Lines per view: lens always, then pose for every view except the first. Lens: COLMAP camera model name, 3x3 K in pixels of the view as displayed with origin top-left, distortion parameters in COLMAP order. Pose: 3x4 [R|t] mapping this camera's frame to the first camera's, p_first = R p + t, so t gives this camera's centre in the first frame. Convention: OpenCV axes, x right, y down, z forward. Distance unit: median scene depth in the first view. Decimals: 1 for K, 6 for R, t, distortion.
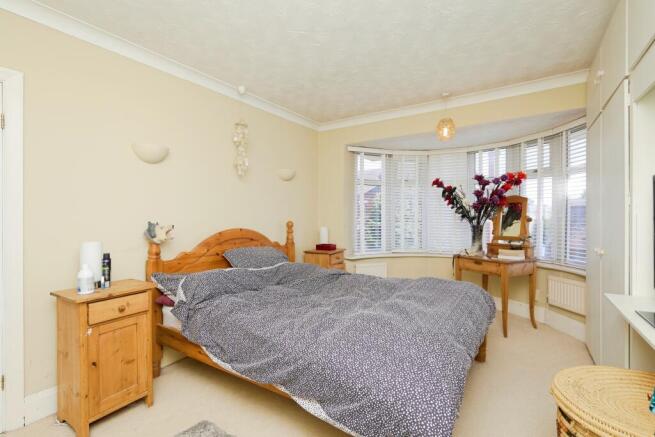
lens RADIAL K [[301.1, 0, 329.0], [0, 301.1, 219.4], [0, 0, 1]] dist [0.000621, 0.000125]
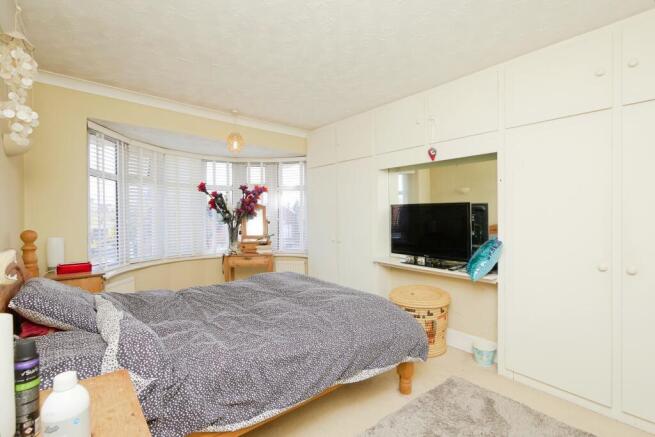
lens RADIAL K [[301.1, 0, 329.3], [0, 301.1, 217.4], [0, 0, 1]] dist [0.000621, 0.000125]
pose [[0.302010, 0.001291, 0.953304, -0.525101], [0.008089, 0.999960, -0.003917, -0.012303], [-0.953270, 0.008894, 0.301987, 0.304561]]
